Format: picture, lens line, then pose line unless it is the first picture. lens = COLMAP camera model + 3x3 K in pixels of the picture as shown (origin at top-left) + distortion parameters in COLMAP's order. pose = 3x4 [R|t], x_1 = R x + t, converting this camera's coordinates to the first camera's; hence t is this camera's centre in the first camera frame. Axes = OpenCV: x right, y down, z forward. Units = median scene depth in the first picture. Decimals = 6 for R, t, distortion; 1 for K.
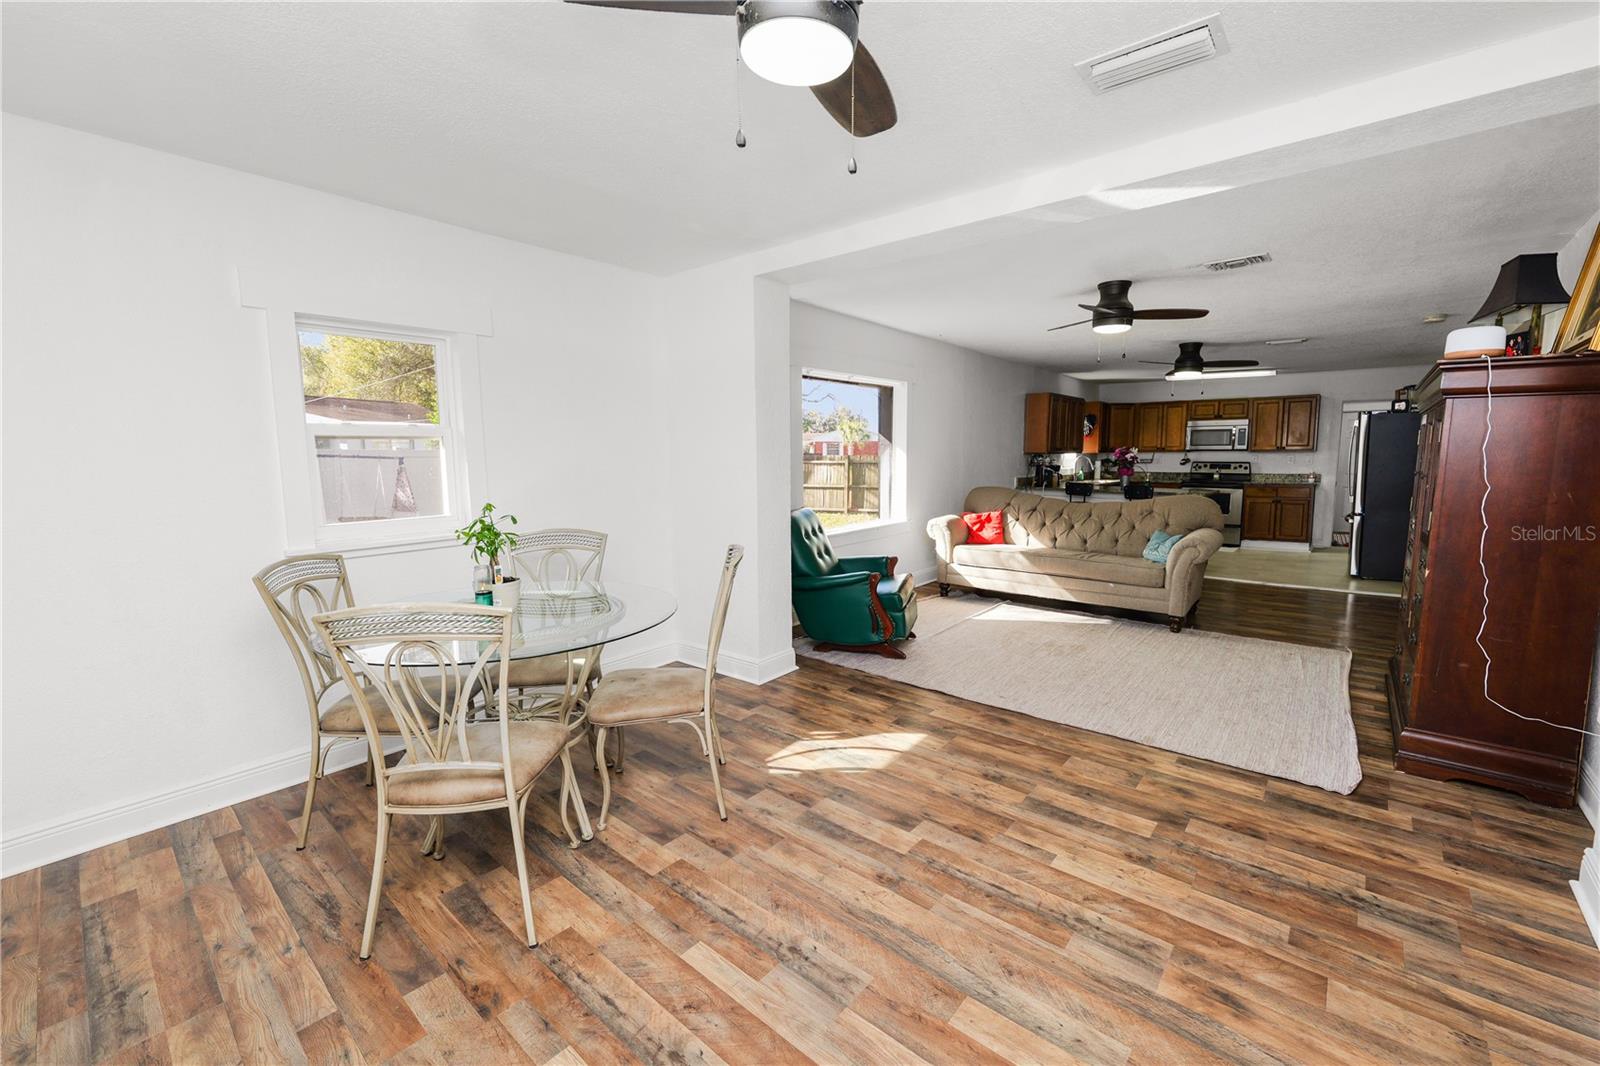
lens RADIAL K [[637.3, 0, 798.9], [0, 637.3, 527.6], [0, 0, 1]] dist [-0.015858, 0.000010]
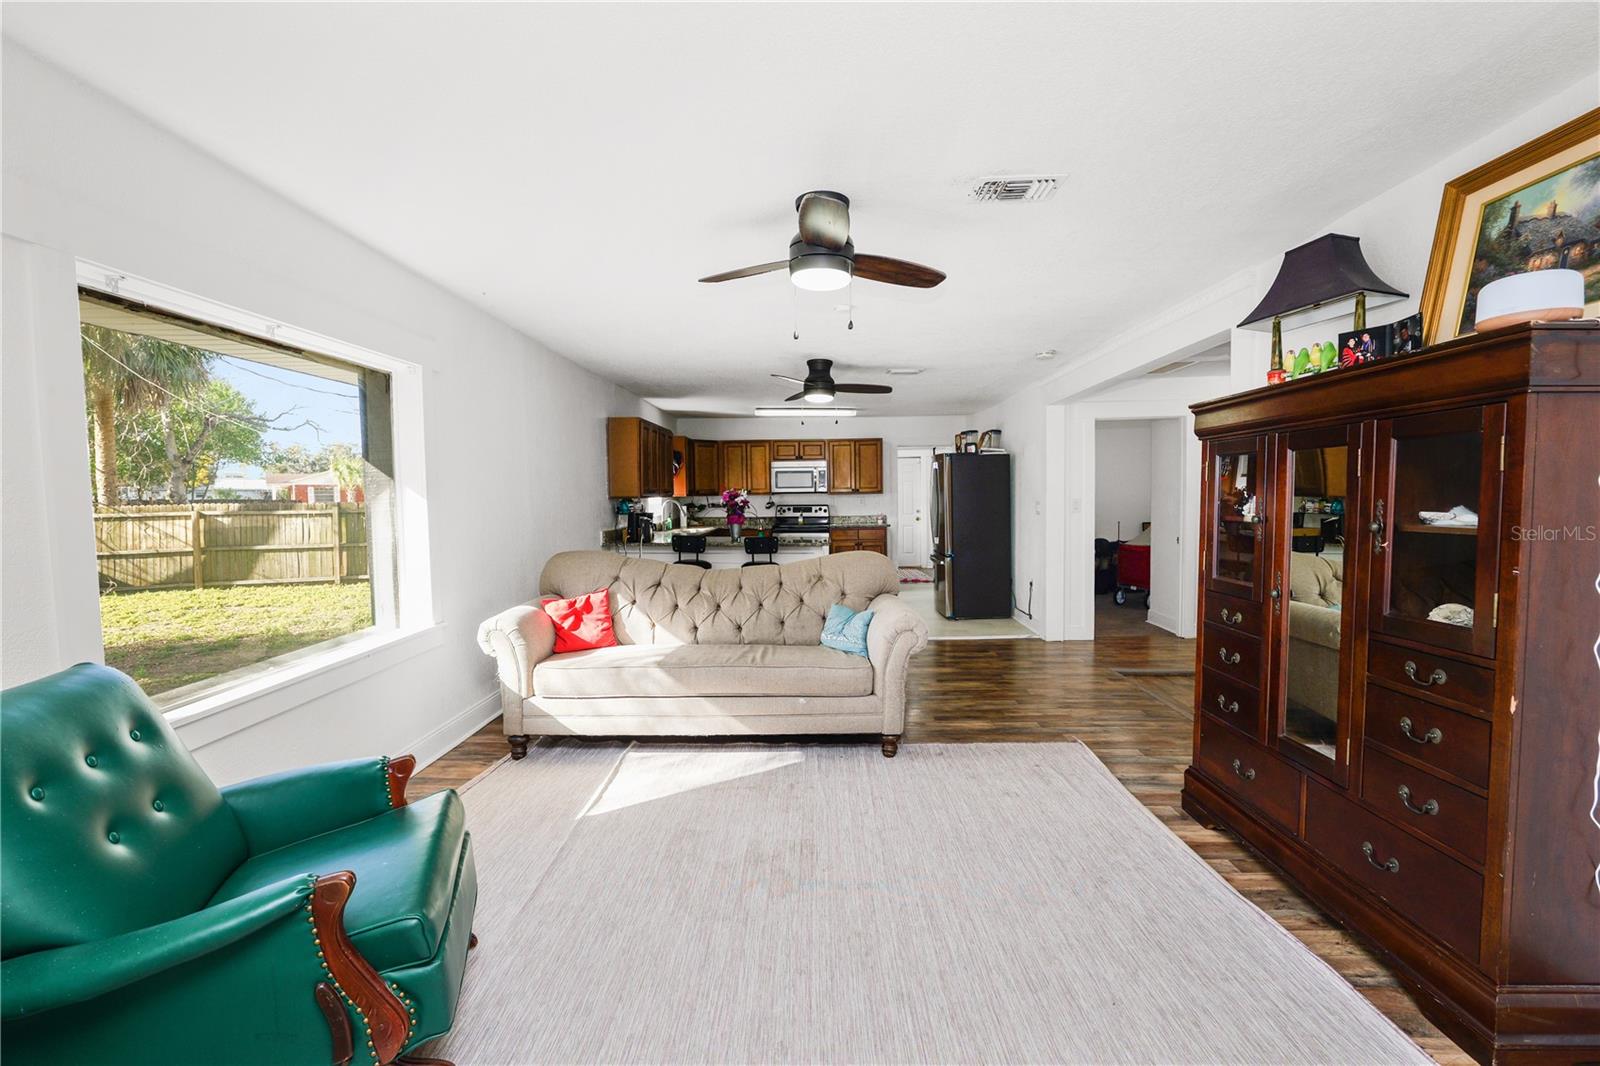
lens RADIAL K [[637.3, 0, 798.9], [0, 637.3, 527.6], [0, 0, 1]] dist [-0.015858, 0.000010]
pose [[0.769852, -0.035738, 0.637221, 0.059230], [0.079977, 0.995963, -0.040766, -0.038982], [-0.633191, 0.082347, 0.769602, 0.335545]]
